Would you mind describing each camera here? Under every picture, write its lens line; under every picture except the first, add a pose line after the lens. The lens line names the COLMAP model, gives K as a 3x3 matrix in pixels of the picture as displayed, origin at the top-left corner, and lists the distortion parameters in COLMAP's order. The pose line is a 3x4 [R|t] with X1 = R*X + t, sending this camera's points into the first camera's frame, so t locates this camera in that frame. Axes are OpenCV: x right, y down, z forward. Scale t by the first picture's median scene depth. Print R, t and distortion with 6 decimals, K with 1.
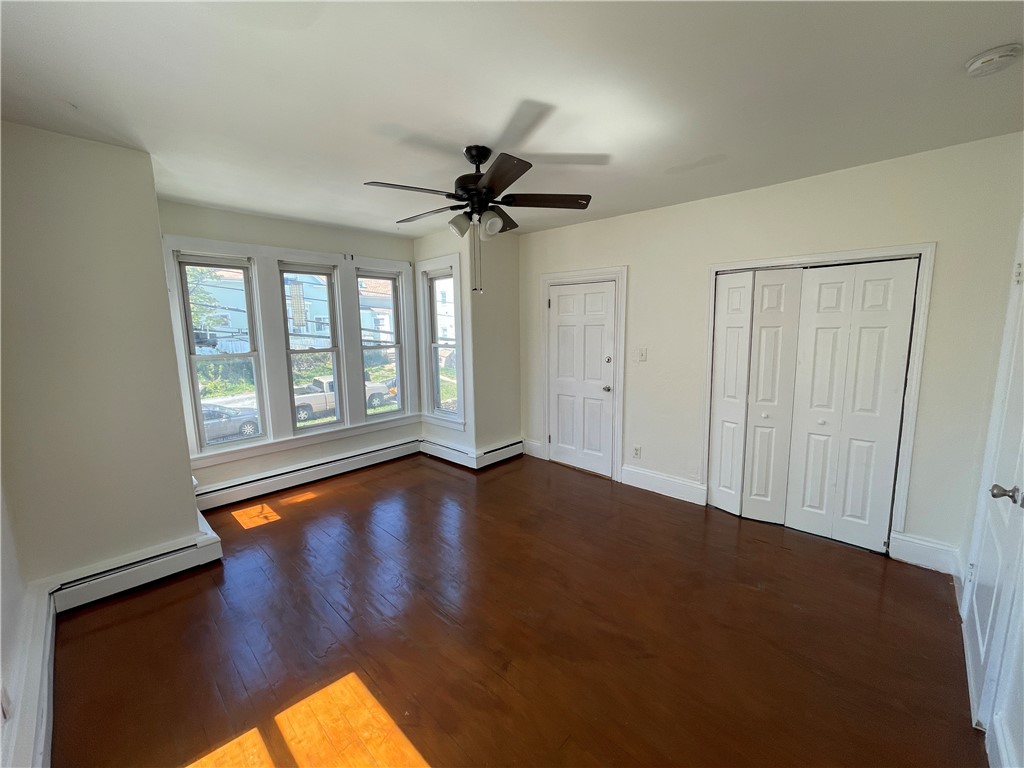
lens RADIAL K [[413.1, 0, 512.6], [0, 413.1, 382.5], [0, 0, 1]] dist [0.000080, -0.000021]
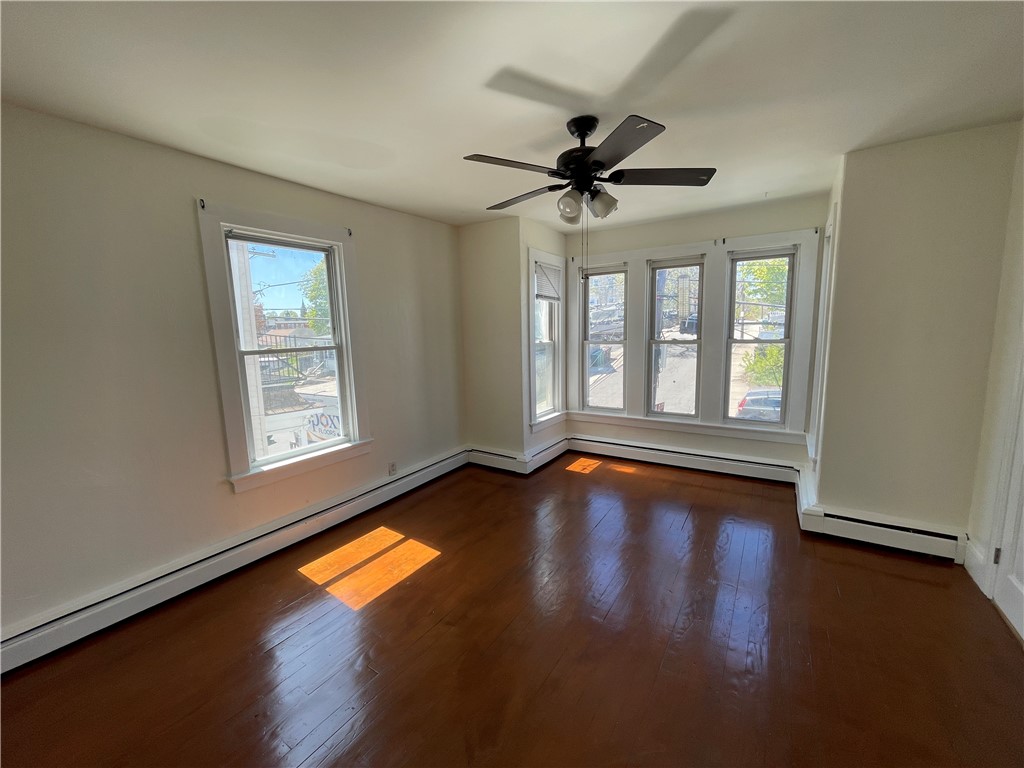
lens RADIAL K [[413.1, 0, 508.1], [0, 413.1, 384.1], [0, 0, 1]] dist [0.000080, -0.000021]
pose [[0.176359, 0.146369, -0.973383, 0.498354], [-0.112614, 0.985390, 0.127771, -0.062161], [0.977863, 0.087083, 0.190265, 0.431078]]
